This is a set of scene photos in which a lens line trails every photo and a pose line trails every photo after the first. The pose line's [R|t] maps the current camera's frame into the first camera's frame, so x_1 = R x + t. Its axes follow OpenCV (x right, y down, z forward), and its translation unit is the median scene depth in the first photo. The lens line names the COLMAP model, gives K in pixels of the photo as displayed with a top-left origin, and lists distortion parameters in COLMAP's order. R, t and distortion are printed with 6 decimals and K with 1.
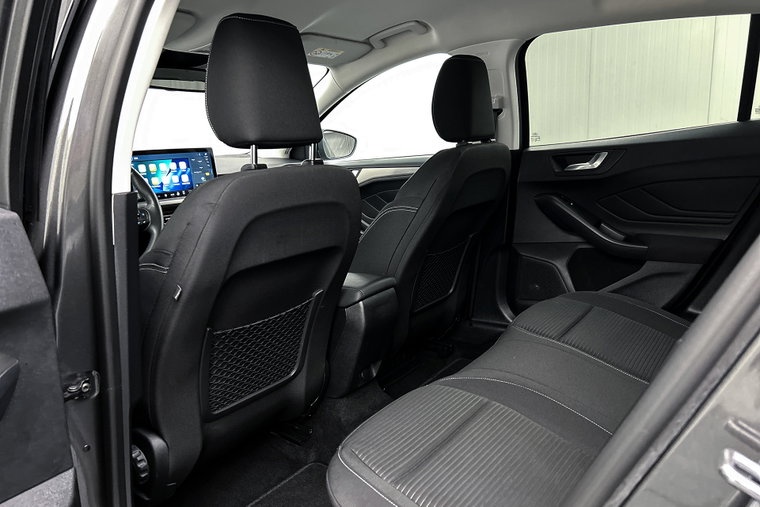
lens RADIAL K [[560.4, 0, 383.3], [0, 560.4, 255.5], [0, 0, 1]] dist [0.055787, -0.065190]
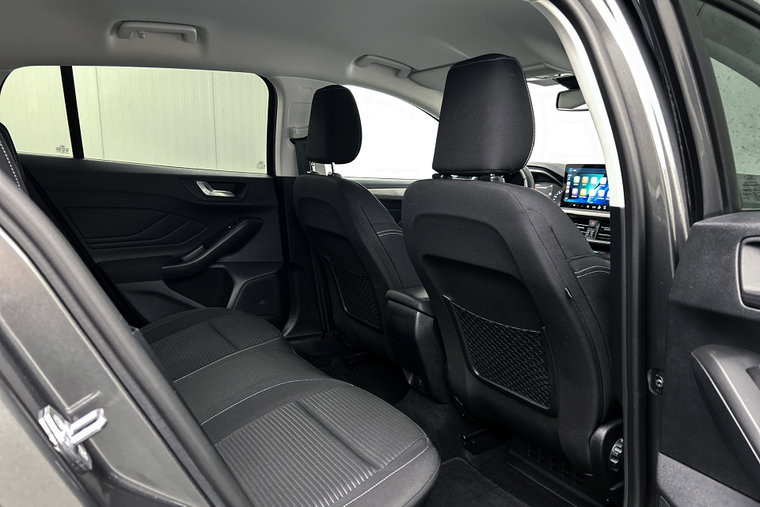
lens RADIAL K [[560.4, 0, 377.0], [0, 560.4, 251.8], [0, 0, 1]] dist [0.055787, -0.065190]
pose [[-0.367683, 0.190709, -0.910187, 0.740731], [-0.199518, 0.939778, 0.277508, -0.238826], [0.908296, 0.283633, -0.307490, 0.971696]]
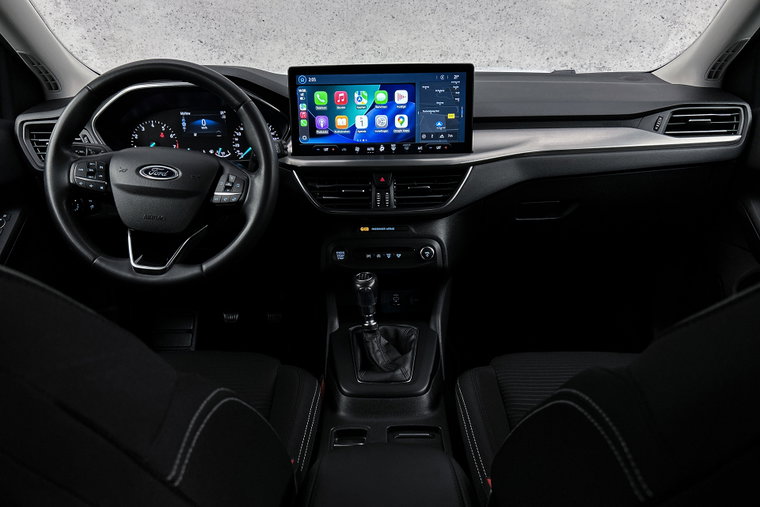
lens RADIAL K [[560.4, 0, 387.0], [0, 560.4, 250.0], [0, 0, 1]] dist [0.055787, -0.065190]
pose [[0.581298, 0.296495, -0.757749, 0.089295], [-0.176805, 0.955024, 0.238053, -0.146674], [0.794250, -0.004406, 0.607575, 0.666880]]
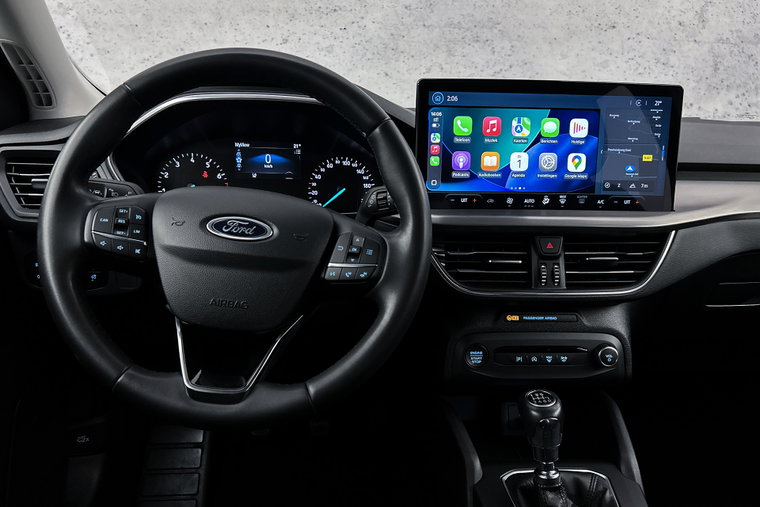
lens RADIAL K [[560.4, 0, 386.3], [0, 560.4, 251.6], [0, 0, 1]] dist [0.055787, -0.065190]
pose [[0.636820, 0.228755, -0.736296, -0.144879], [-0.209407, 0.970392, 0.120369, -0.099622], [0.742031, 0.077532, 0.665867, 0.670382]]
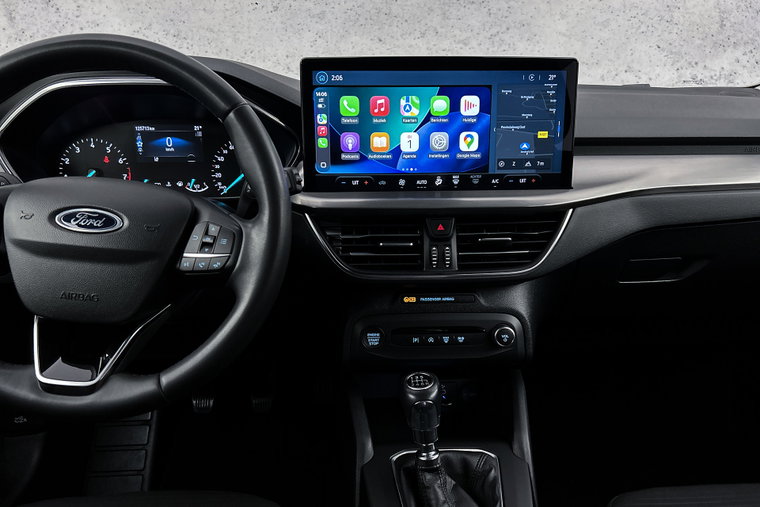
lens RADIAL K [[560.4, 0, 390.3], [0, 560.4, 252.1], [0, 0, 1]] dist [0.055787, -0.065190]
pose [[0.622825, 0.260258, -0.737804, -0.096994], [-0.187902, 0.965206, 0.181853, -0.125989], [0.759462, 0.025372, 0.650057, 0.735199]]
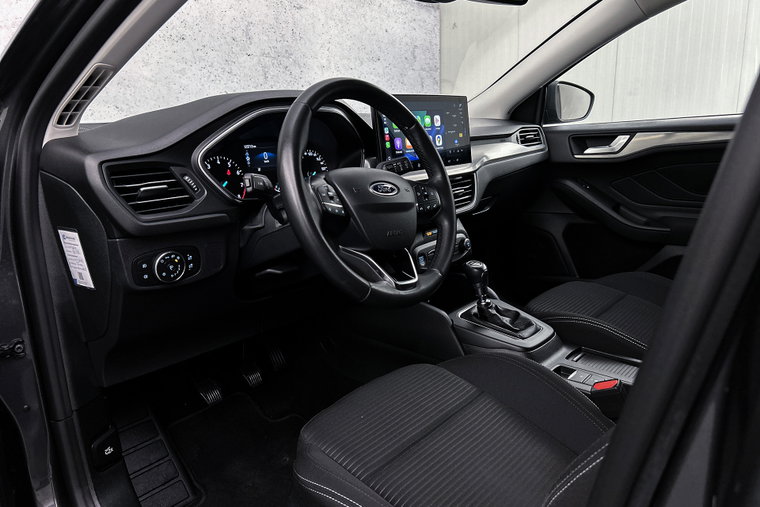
lens RADIAL K [[560.4, 0, 361.0], [0, 560.4, 245.2], [0, 0, 1]] dist [0.055787, -0.065190]
pose [[0.994555, 0.031428, -0.099366, -0.377656], [-0.030460, 0.999473, 0.011235, -0.018160], [0.099666, -0.008147, 0.994988, 0.335142]]
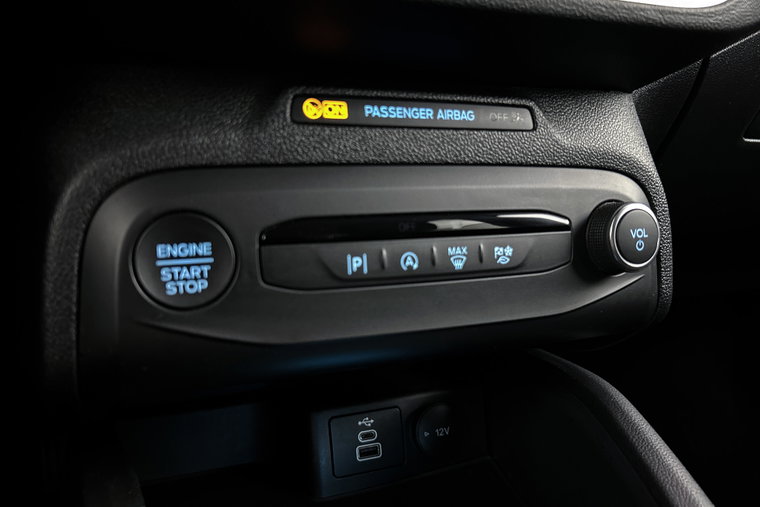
lens RADIAL K [[560.4, 0, 381.9], [0, 560.4, 253.0], [0, 0, 1]] dist [0.055787, -0.065190]
pose [[0.838679, 0.202816, -0.505454, -0.299083], [-0.187275, 0.978876, 0.082042, -0.012037], [0.511416, 0.025852, 0.858944, 0.915160]]
